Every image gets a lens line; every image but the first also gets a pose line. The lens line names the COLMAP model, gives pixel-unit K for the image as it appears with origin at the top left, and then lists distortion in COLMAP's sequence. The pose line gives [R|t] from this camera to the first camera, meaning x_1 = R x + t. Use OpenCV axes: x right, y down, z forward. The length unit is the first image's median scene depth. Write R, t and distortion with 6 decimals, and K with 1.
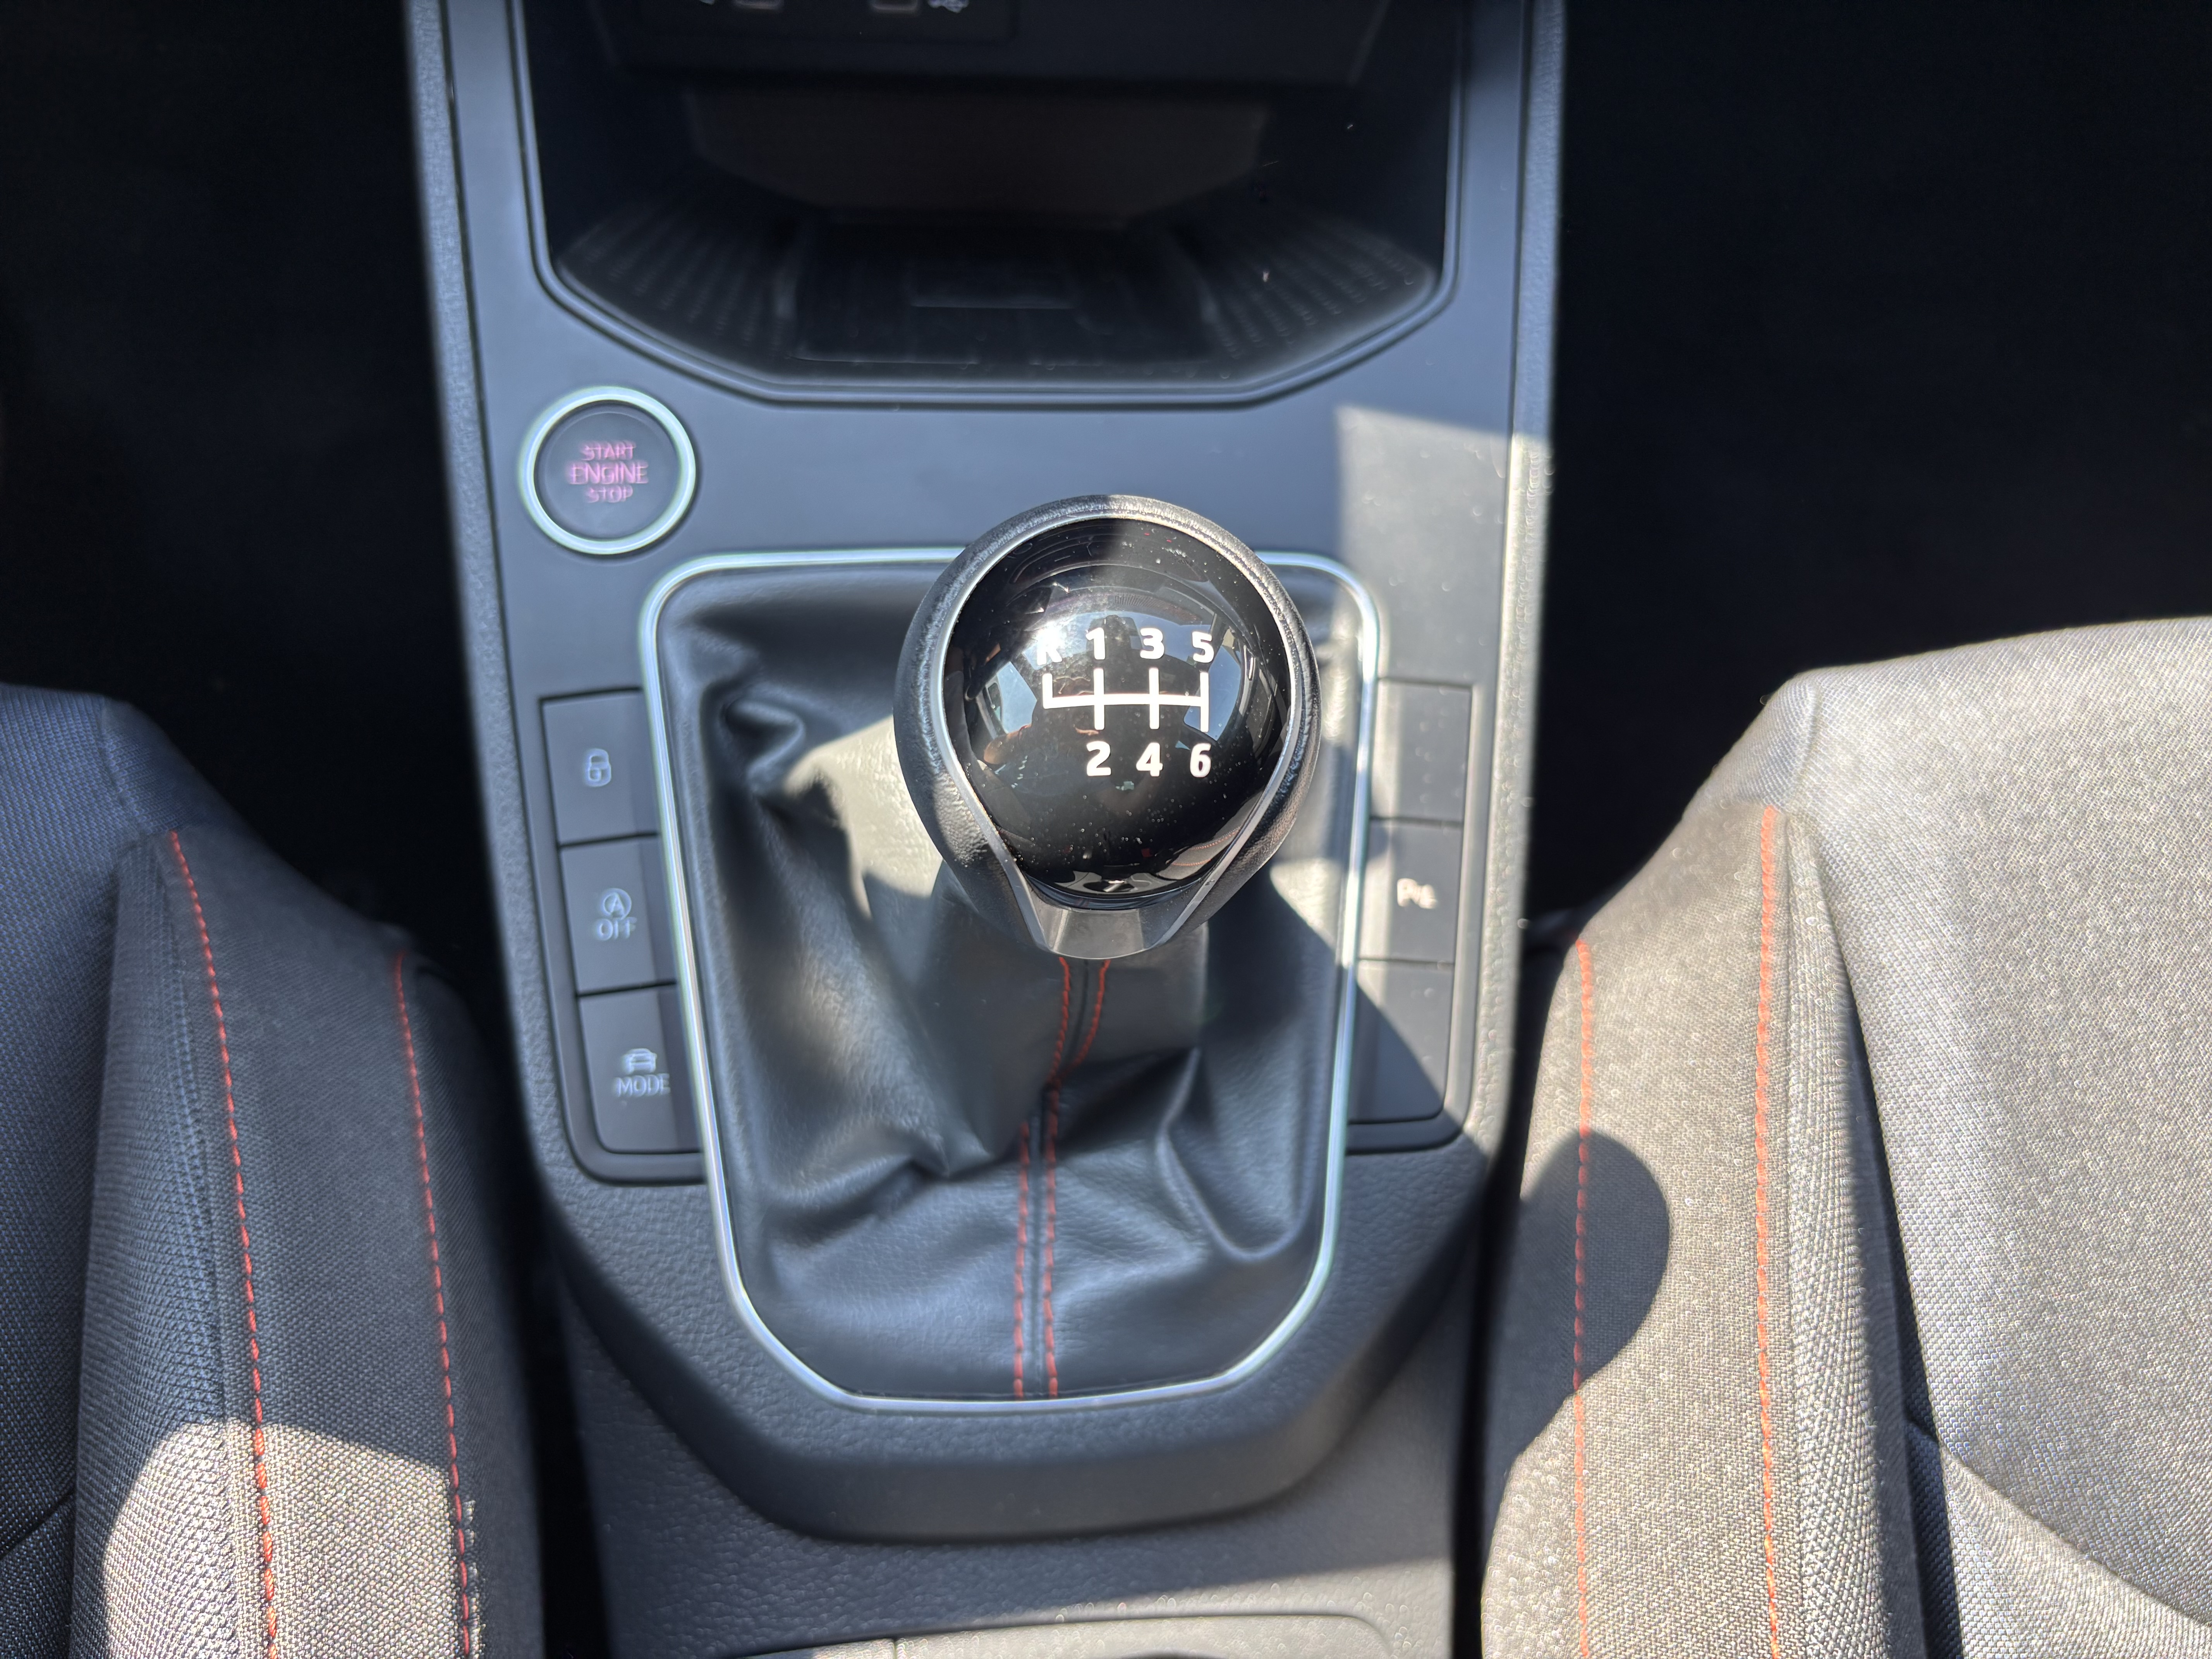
lens RADIAL K [[1715.8, 0, 1106.0], [0, 1715.8, 829.5], [0, 0, 1]] dist [-0.035922, 0.074100]
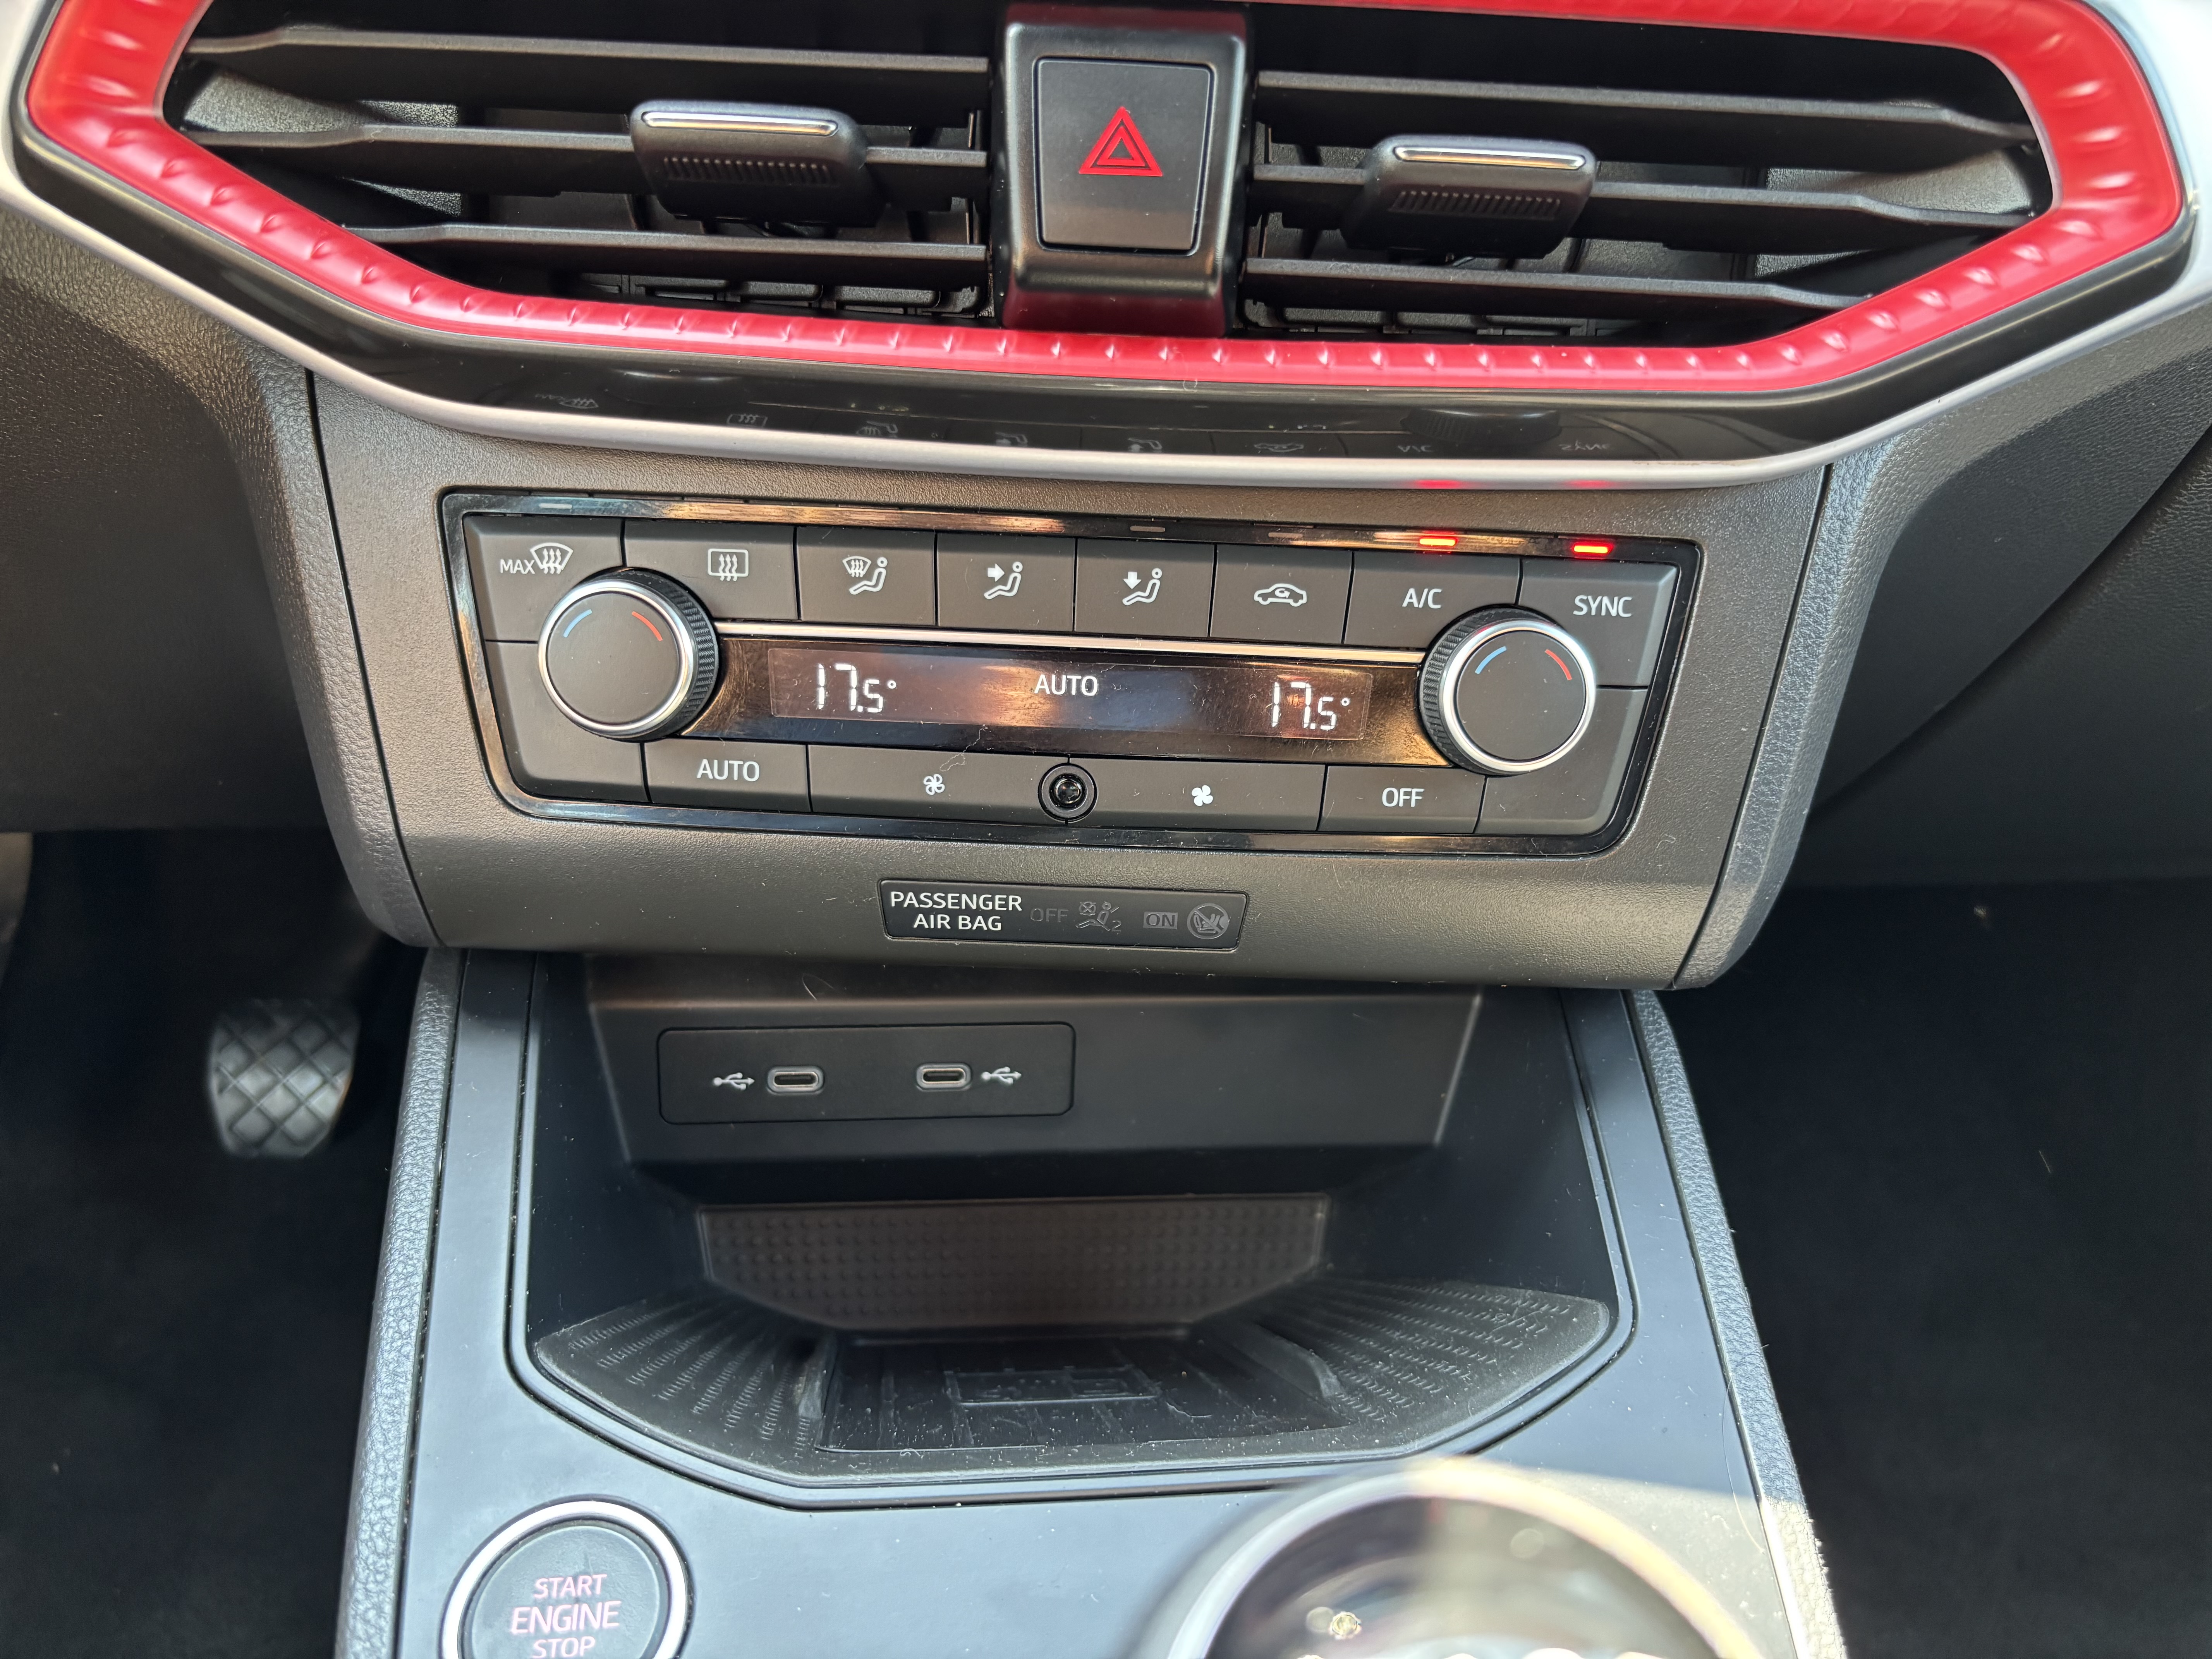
lens RADIAL K [[1715.8, 0, 1106.0], [0, 1715.8, 829.5], [0, 0, 1]] dist [-0.035922, 0.074100]
pose [[0.997906, -0.046469, 0.044996, -0.075325], [0.064556, 0.759230, -0.647613, 0.020494], [-0.004069, 0.649162, 0.760639, 0.217893]]
